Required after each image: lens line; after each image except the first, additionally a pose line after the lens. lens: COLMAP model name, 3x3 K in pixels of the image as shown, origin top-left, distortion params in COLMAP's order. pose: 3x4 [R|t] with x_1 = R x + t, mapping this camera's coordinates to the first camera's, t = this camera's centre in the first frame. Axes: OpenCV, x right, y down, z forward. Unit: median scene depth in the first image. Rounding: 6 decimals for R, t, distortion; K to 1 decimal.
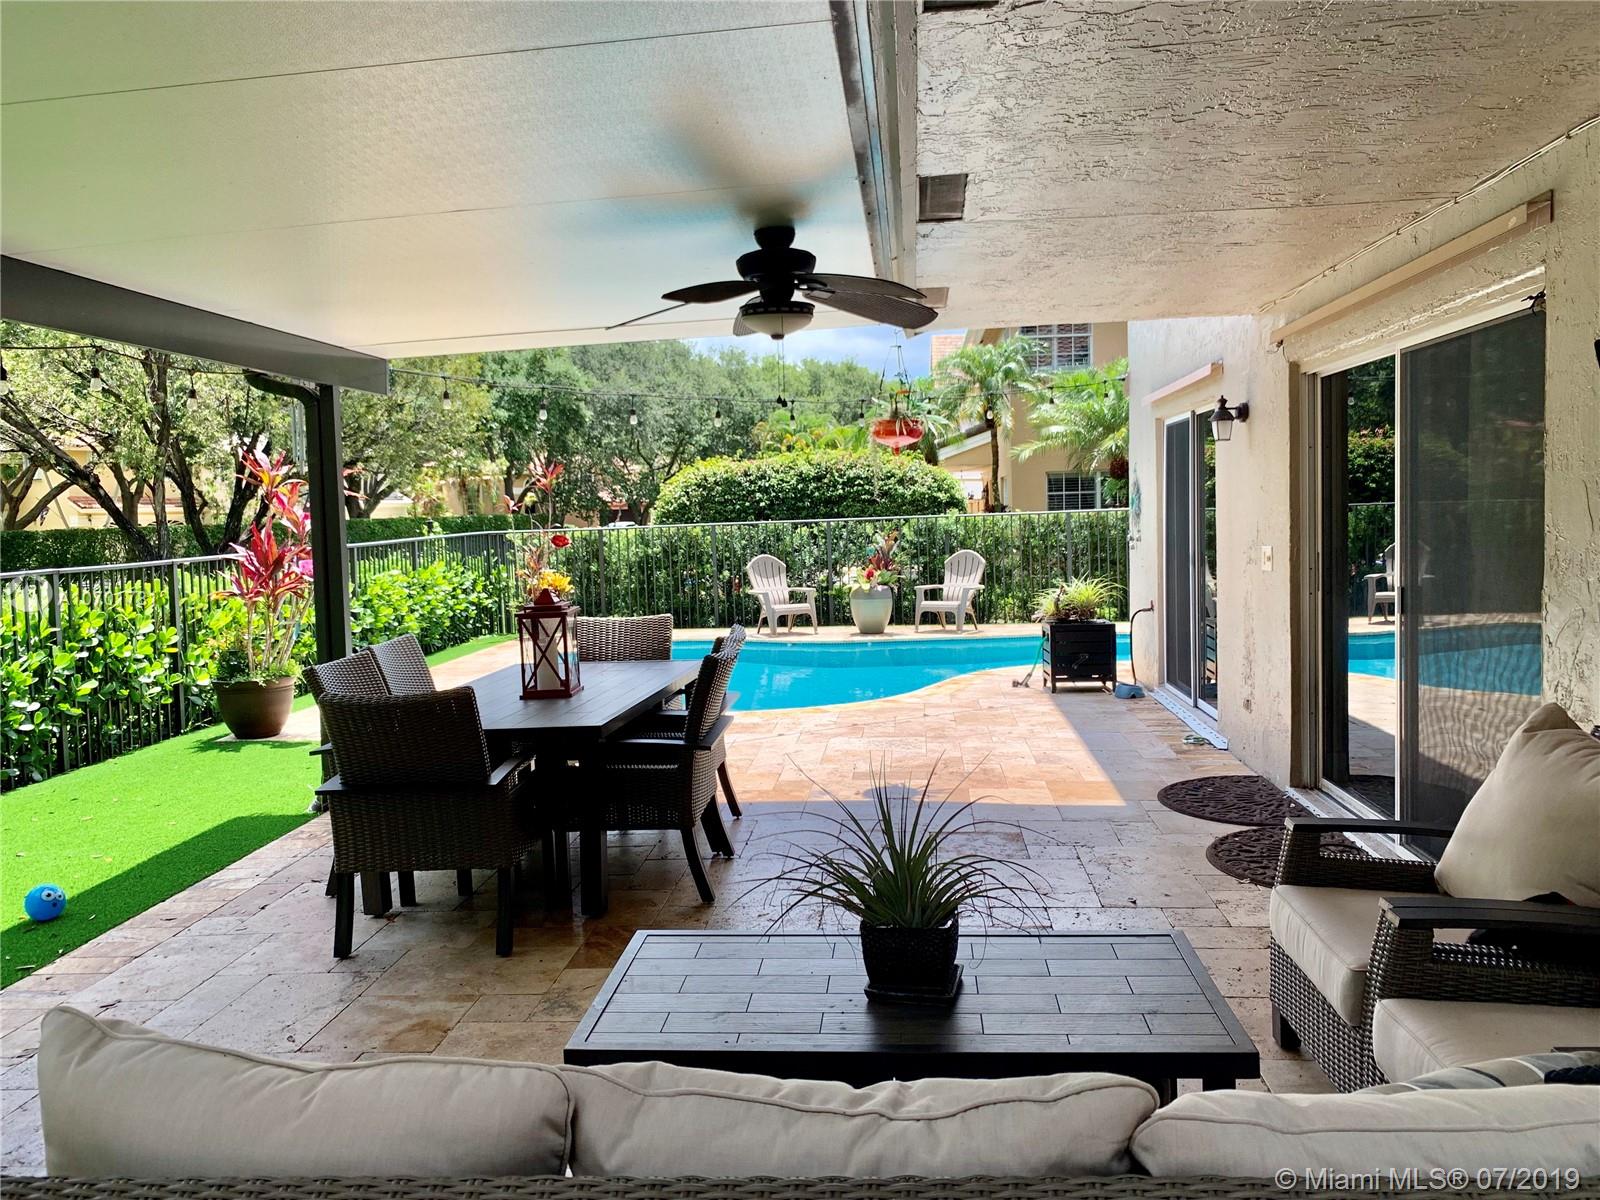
lens RADIAL K [[1226.4, 0, 766.3], [0, 1226.4, 568.7], [0, 0, 1]] dist [0.049331, -0.060247]
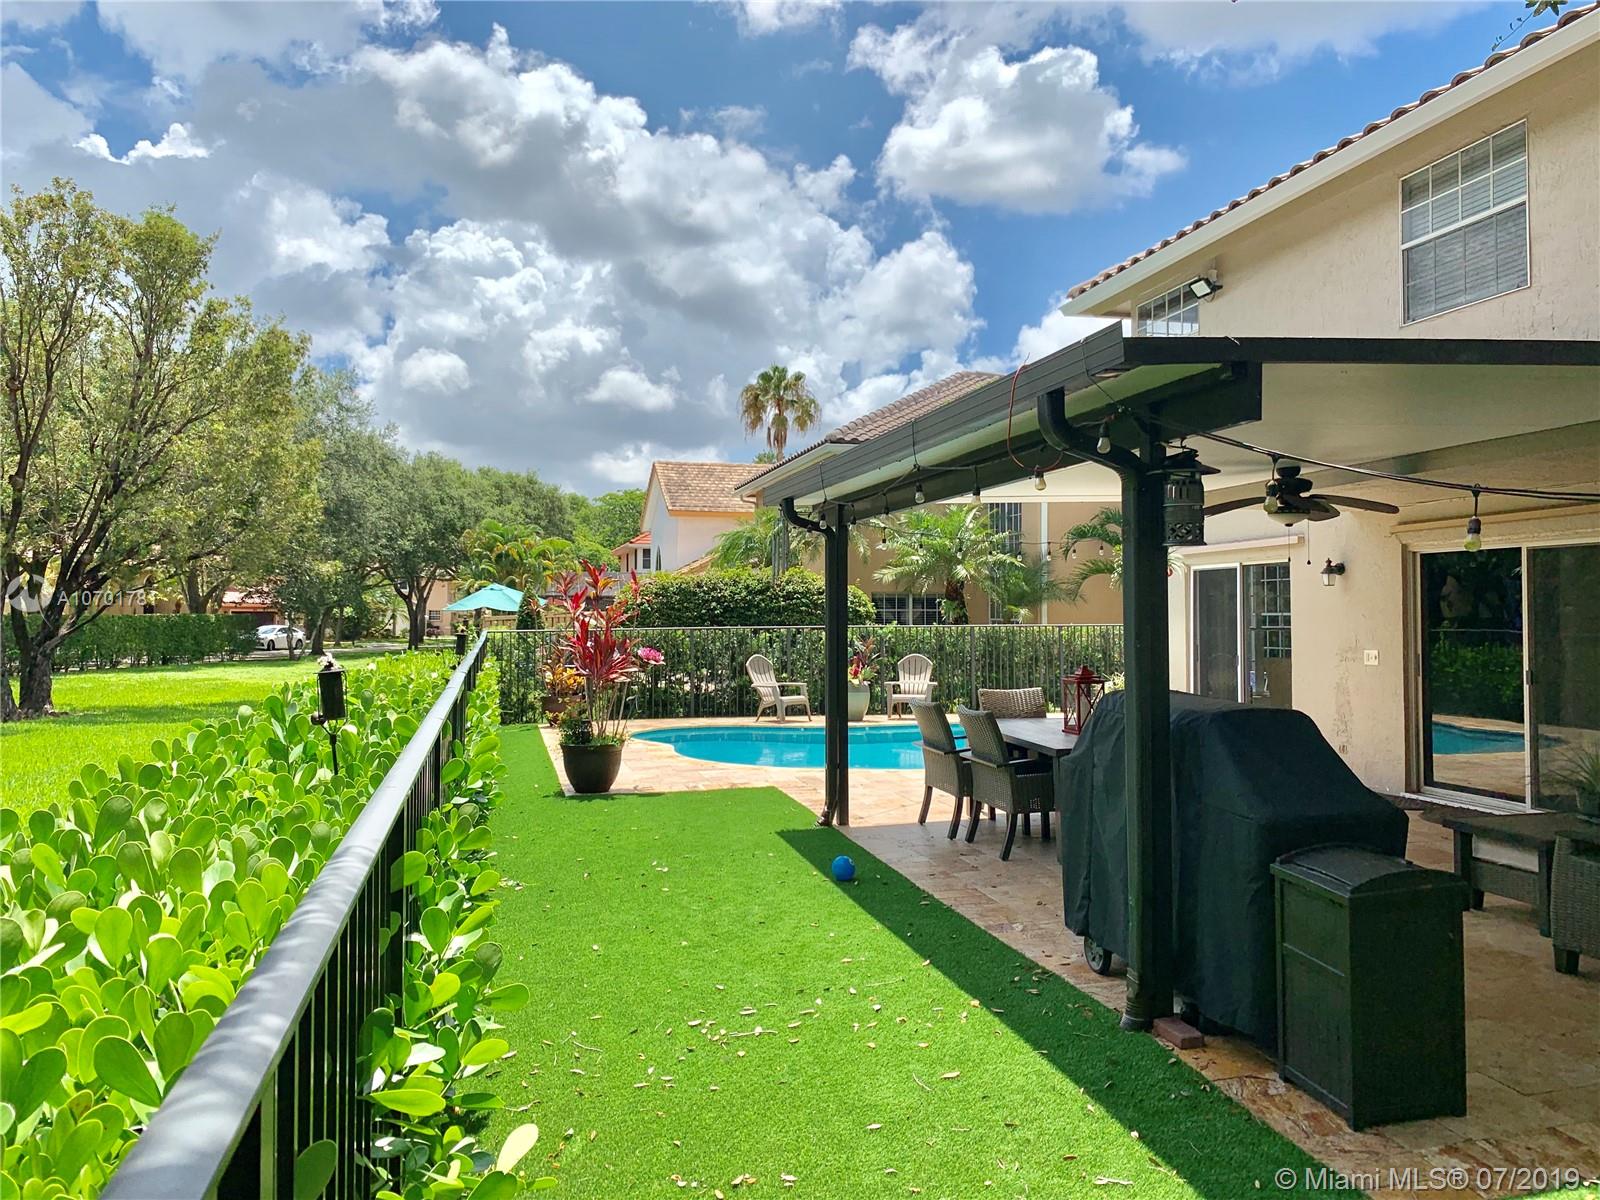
lens RADIAL K [[1226.4, 0, 769.2], [0, 1226.4, 580.7], [0, 0, 1]] dist [0.049331, -0.060247]
pose [[0.943090, 0.038189, 0.330339, -0.371436], [-0.011389, 0.996510, -0.082688, 0.014473], [-0.332344, 0.074219, 0.940234, -0.125217]]
